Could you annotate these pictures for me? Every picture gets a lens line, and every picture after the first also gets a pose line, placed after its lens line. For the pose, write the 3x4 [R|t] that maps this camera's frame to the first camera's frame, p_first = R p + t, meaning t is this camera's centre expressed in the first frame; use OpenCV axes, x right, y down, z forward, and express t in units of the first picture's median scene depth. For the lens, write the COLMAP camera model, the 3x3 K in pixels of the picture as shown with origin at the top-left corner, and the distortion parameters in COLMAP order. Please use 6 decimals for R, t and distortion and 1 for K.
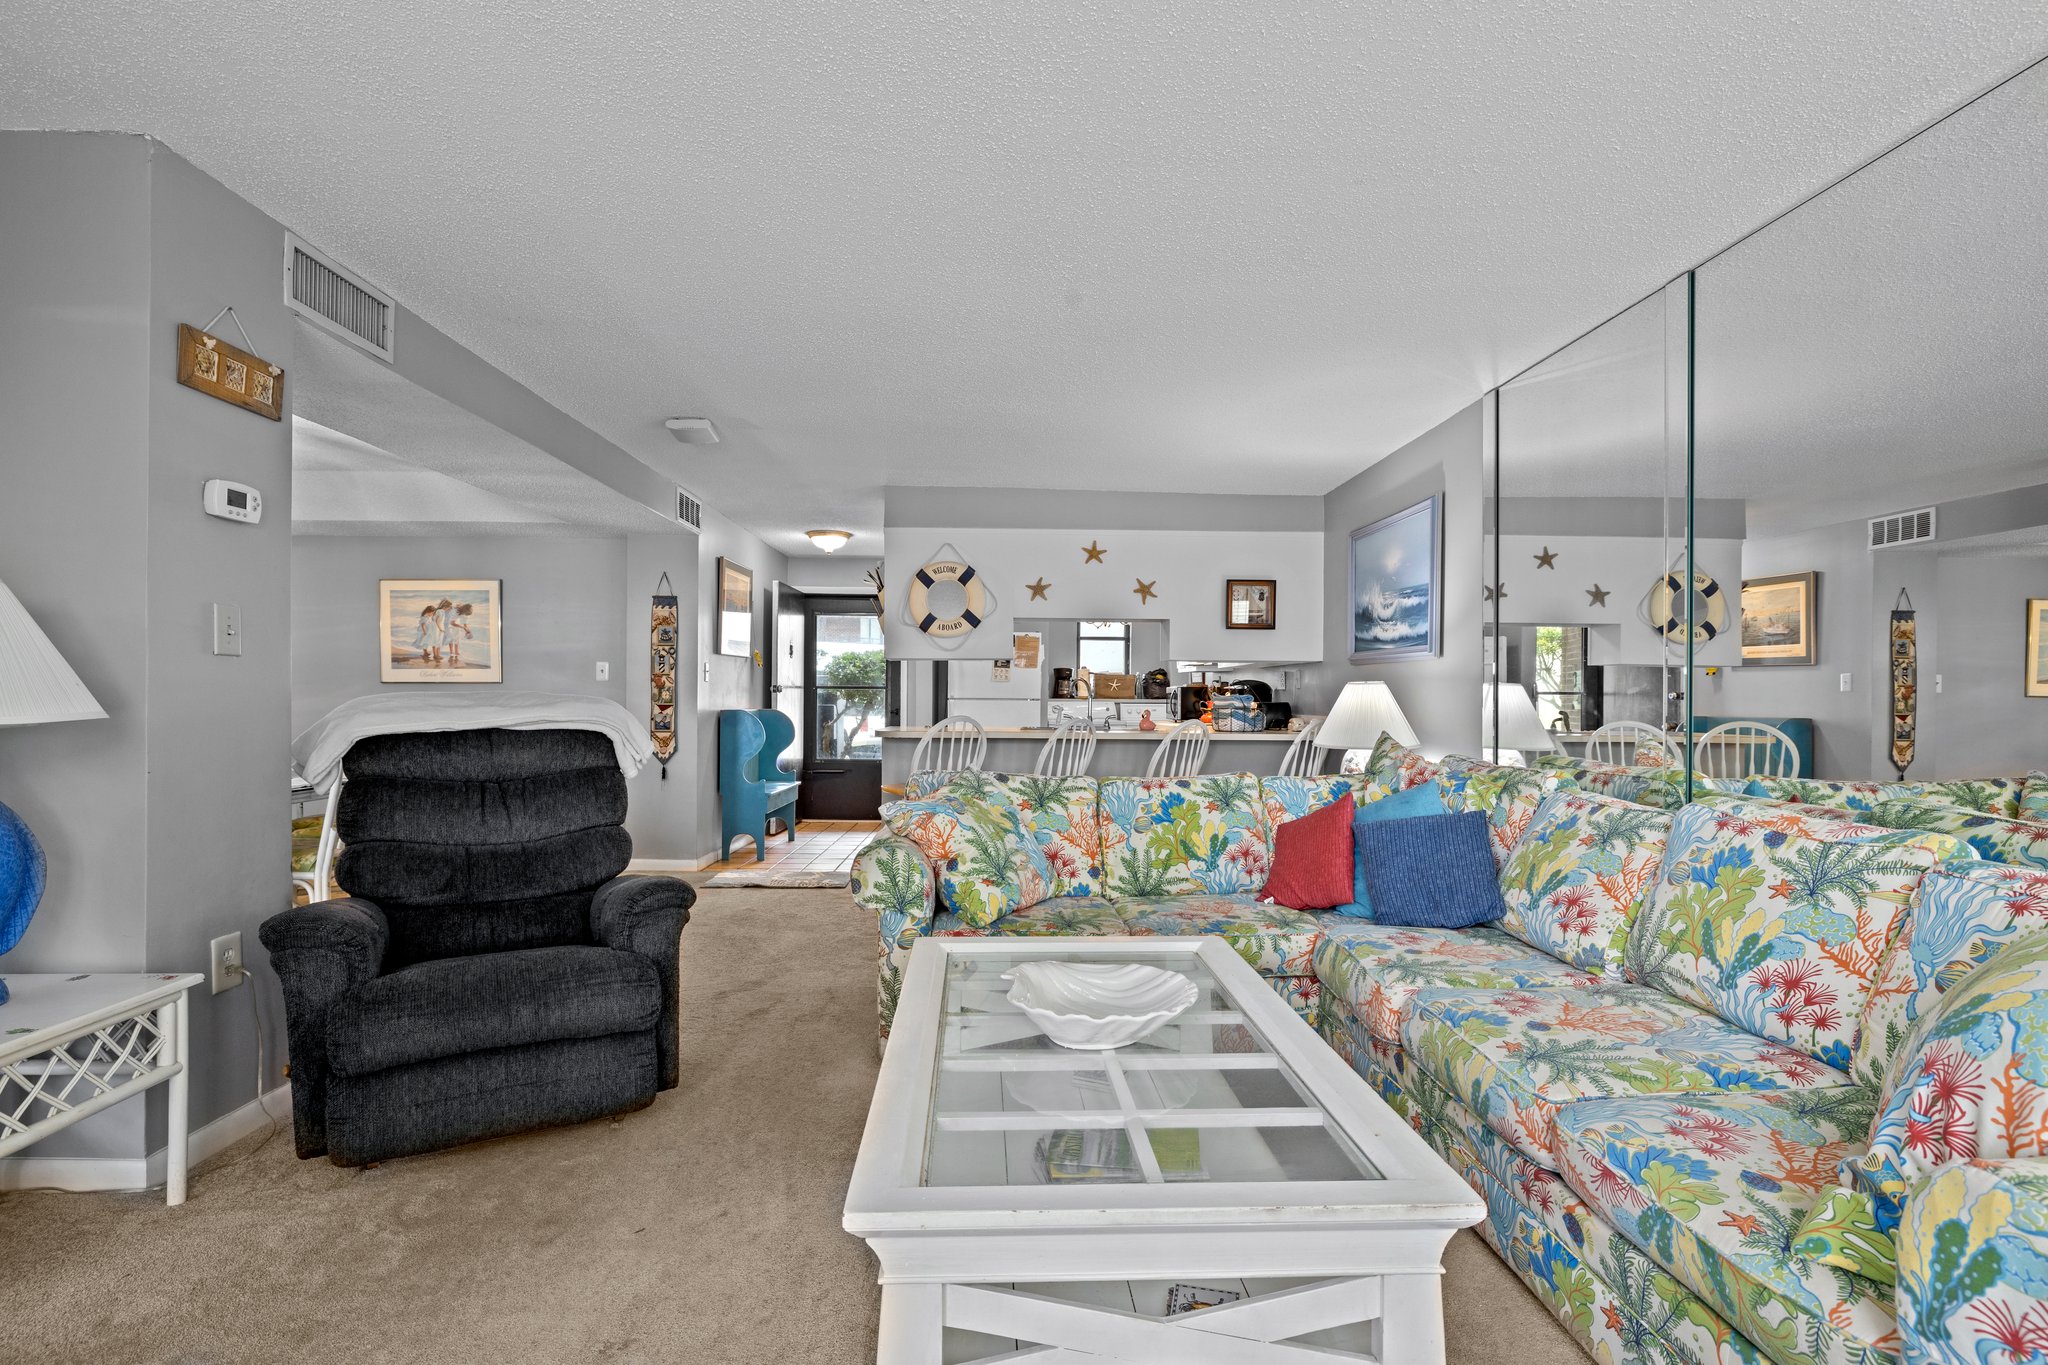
lens RADIAL K [[963.9, 0, 1017.5], [0, 963.9, 700.6], [0, 0, 1]] dist [-0.010618, 0.001791]
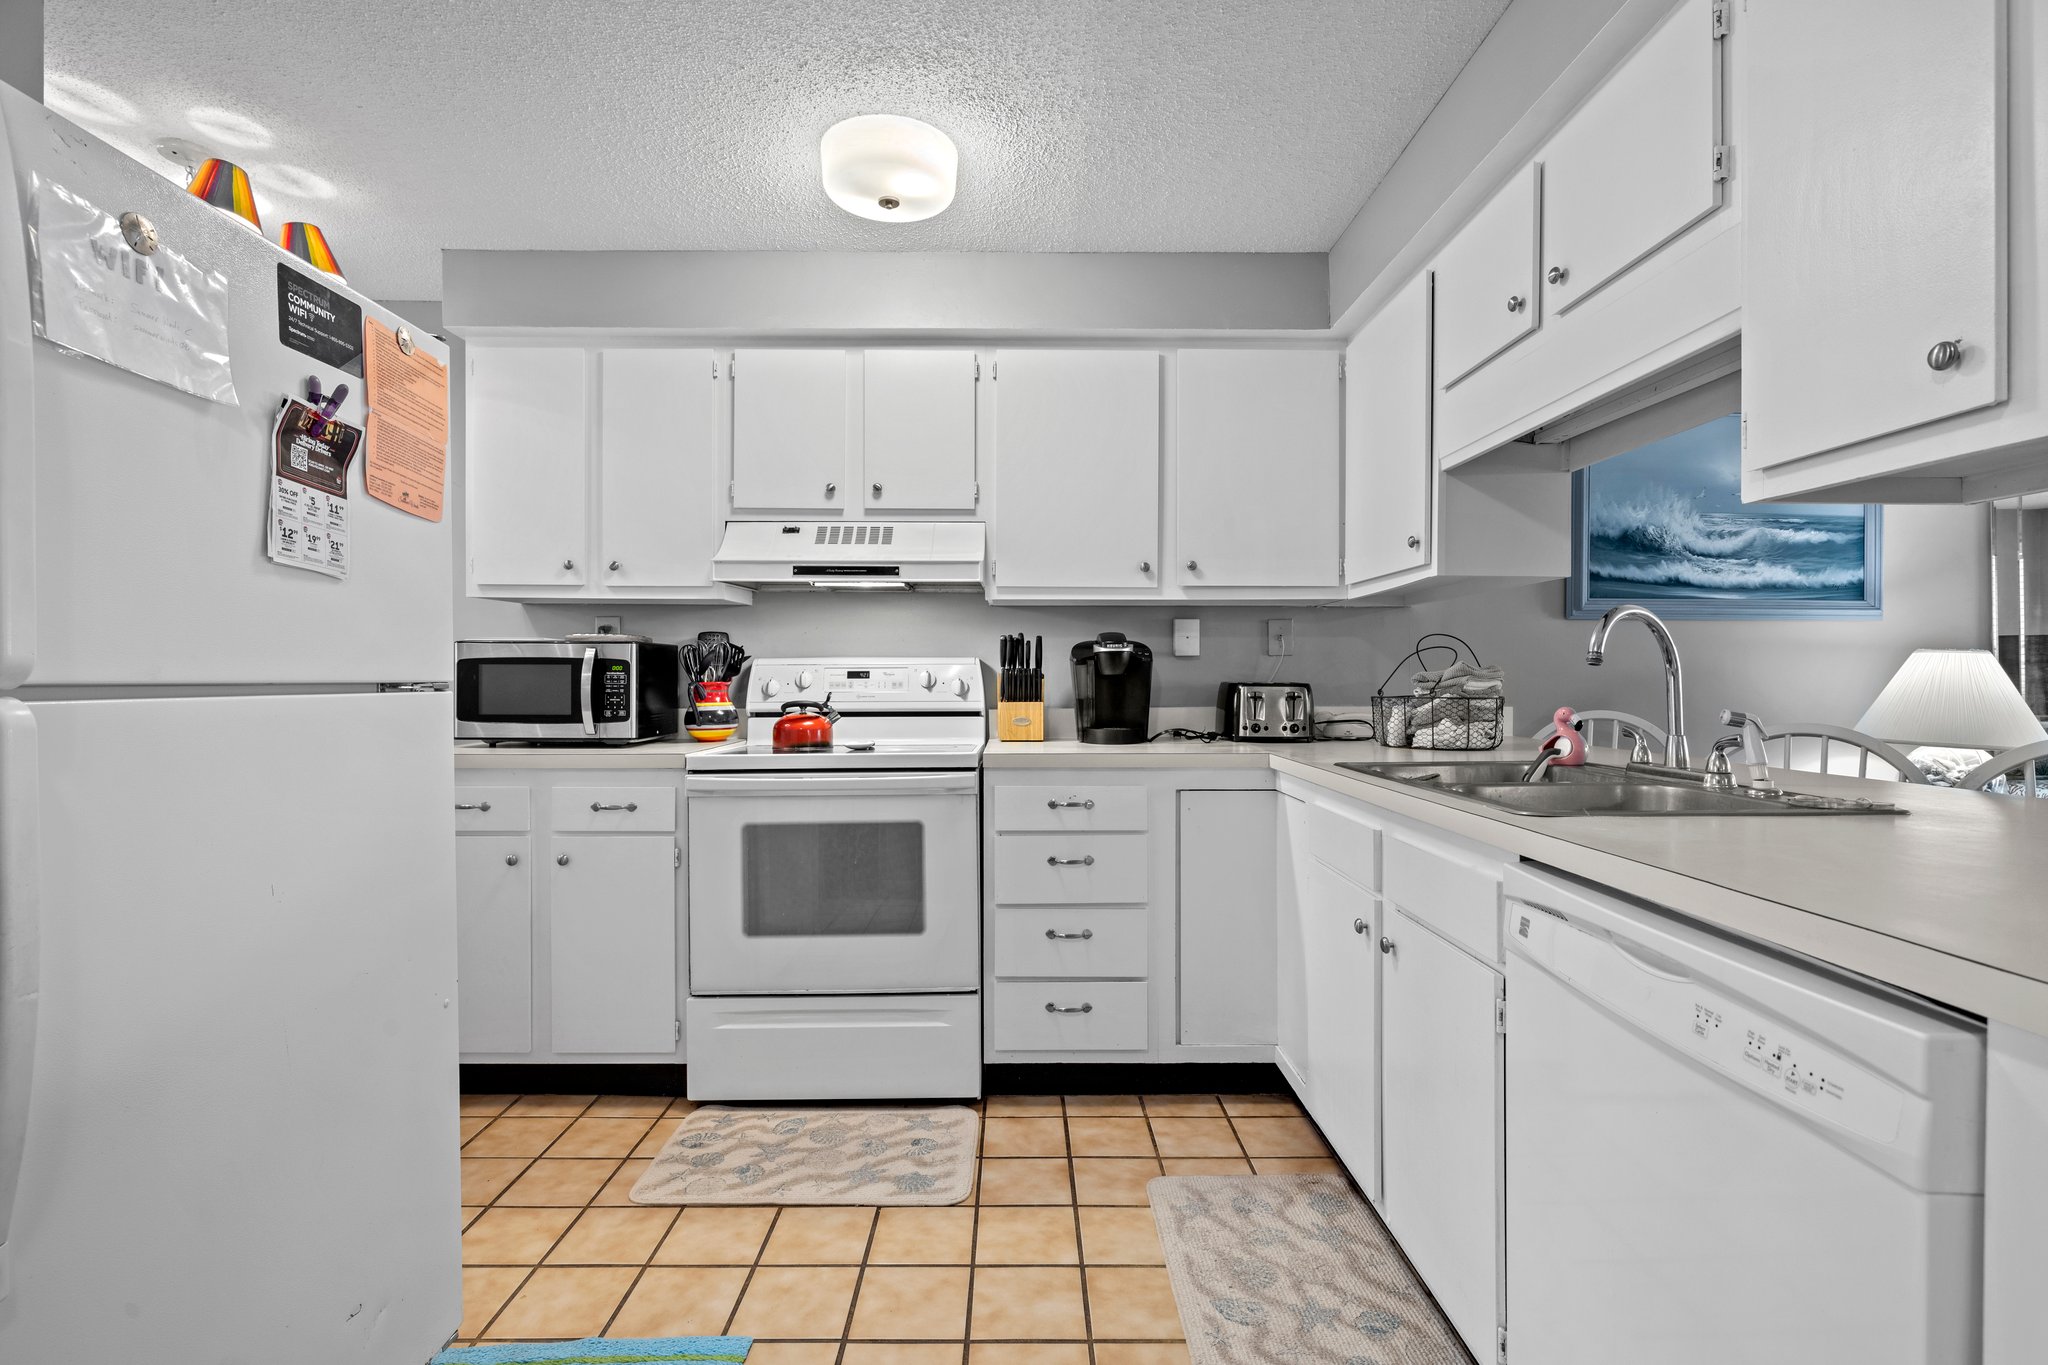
lens RADIAL K [[963.9, 0, 1012.8], [0, 963.9, 676.8], [0, 0, 1]] dist [-0.010618, 0.001791]
pose [[0.022467, -0.005675, 0.999731, -0.273543], [0.004092, 0.999976, 0.005584, -0.006234], [-0.999739, 0.003966, 0.022489, 1.428892]]
